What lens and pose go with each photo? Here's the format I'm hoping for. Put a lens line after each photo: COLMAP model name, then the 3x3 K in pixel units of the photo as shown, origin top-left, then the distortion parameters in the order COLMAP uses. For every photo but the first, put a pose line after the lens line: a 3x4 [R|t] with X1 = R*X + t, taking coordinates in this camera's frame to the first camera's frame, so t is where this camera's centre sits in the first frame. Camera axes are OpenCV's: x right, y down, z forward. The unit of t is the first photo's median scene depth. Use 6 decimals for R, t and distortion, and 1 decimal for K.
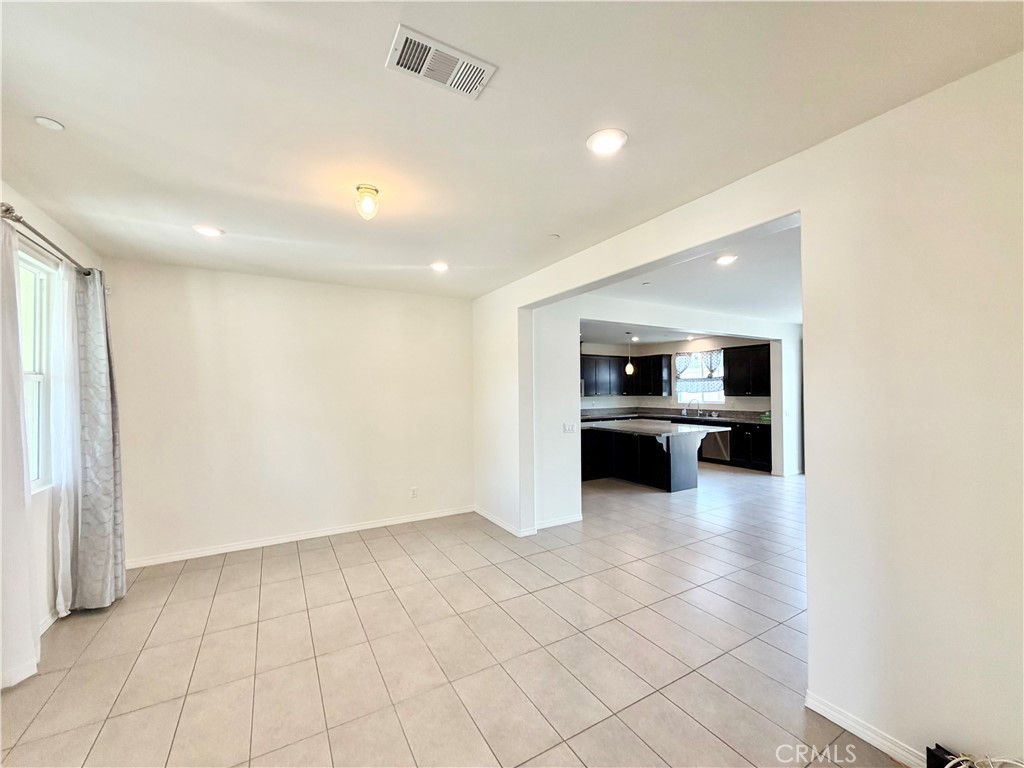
lens RADIAL K [[409.4, 0, 512.0], [0, 409.4, 384.0], [0, 0, 1]] dist [0.000313, -0.000032]
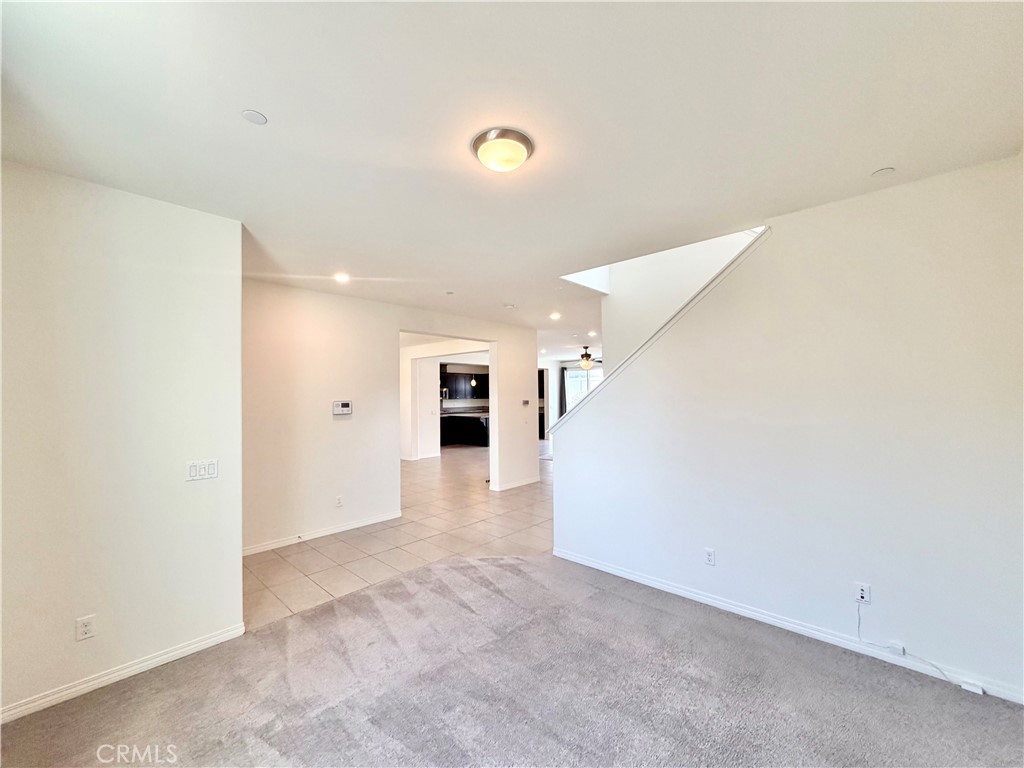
lens RADIAL K [[409.4, 0, 512.0], [0, 409.4, 384.0], [0, 0, 1]] dist [0.000313, -0.000032]
pose [[0.953446, 0.003164, 0.301546, -0.064175], [0.001017, 0.999906, -0.013707, -0.008206], [-0.301561, 0.013375, 0.953353, -0.631538]]
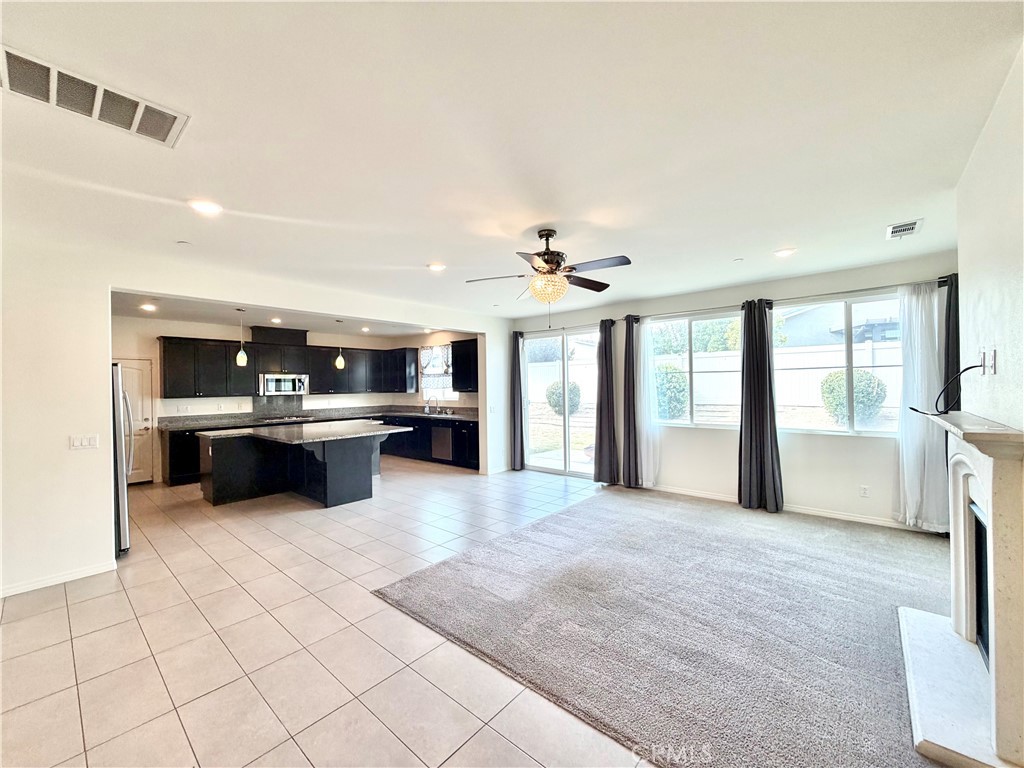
lens RADIAL K [[410.1, 0, 502.8], [0, 410.1, 383.1], [0, 0, 1]] dist [-0.007805, -0.000073]
pose [[0.949466, -0.005132, 0.313828, 0.323623], [0.003153, 0.999972, 0.006812, 0.001959], [-0.313855, -0.005478, 0.949455, 0.059836]]
